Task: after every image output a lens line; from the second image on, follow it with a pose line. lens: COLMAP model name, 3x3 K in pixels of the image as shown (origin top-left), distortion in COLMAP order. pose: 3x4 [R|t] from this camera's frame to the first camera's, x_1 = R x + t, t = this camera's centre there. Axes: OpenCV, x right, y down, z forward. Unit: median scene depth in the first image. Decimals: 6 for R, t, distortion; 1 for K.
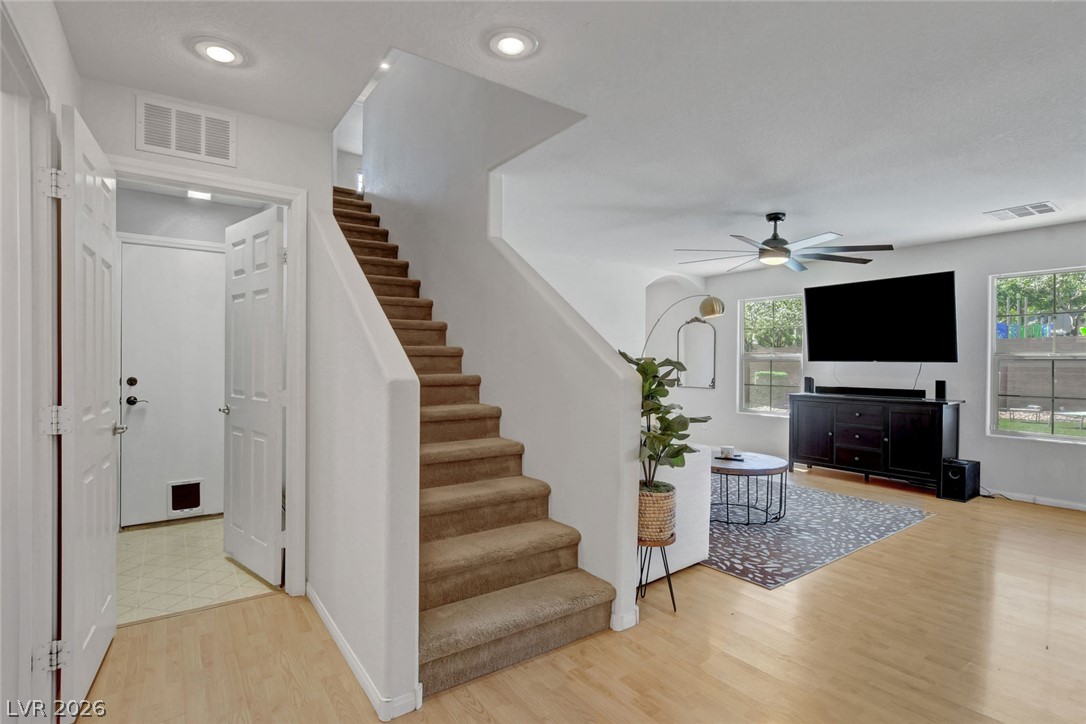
lens RADIAL K [[526.7, 0, 535.1], [0, 526.7, 366.2], [0, 0, 1]] dist [-0.028825, -0.000296]
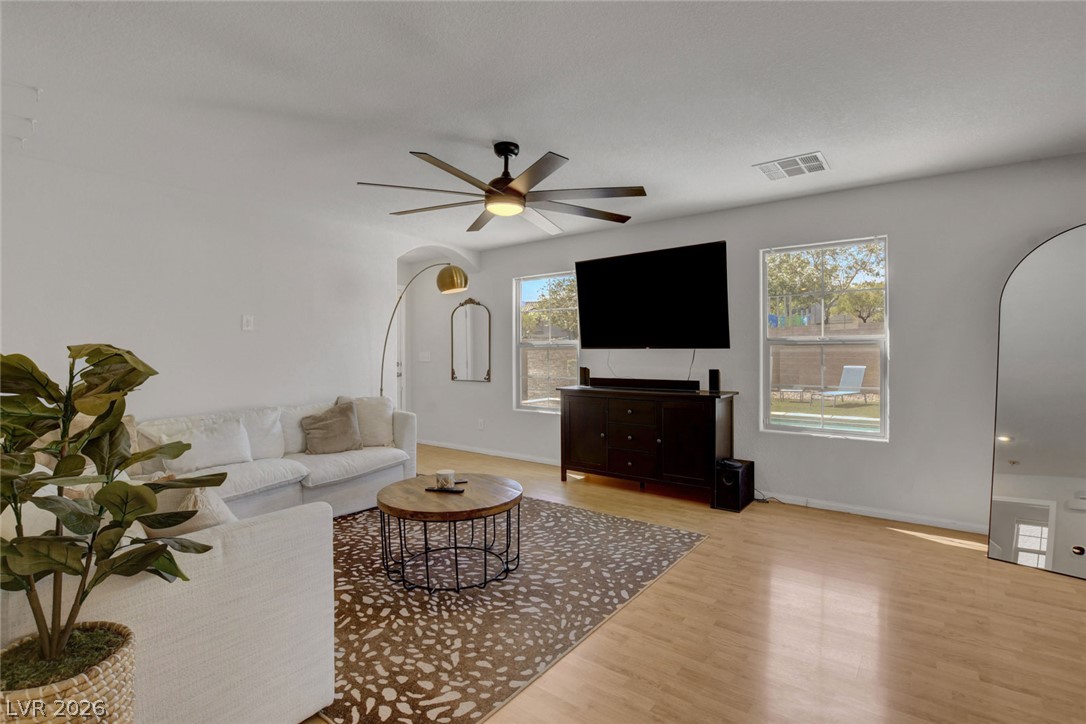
lens RADIAL K [[512.6, 0, 536.0], [0, 512.6, 355.5], [0, 0, 1]] dist [-0.031363, -0.000112]
pose [[0.955171, -0.013061, 0.295767, 0.287731], [0.013208, 0.999912, 0.001503, -0.001335], [-0.295761, 0.002471, 0.955259, 0.316444]]
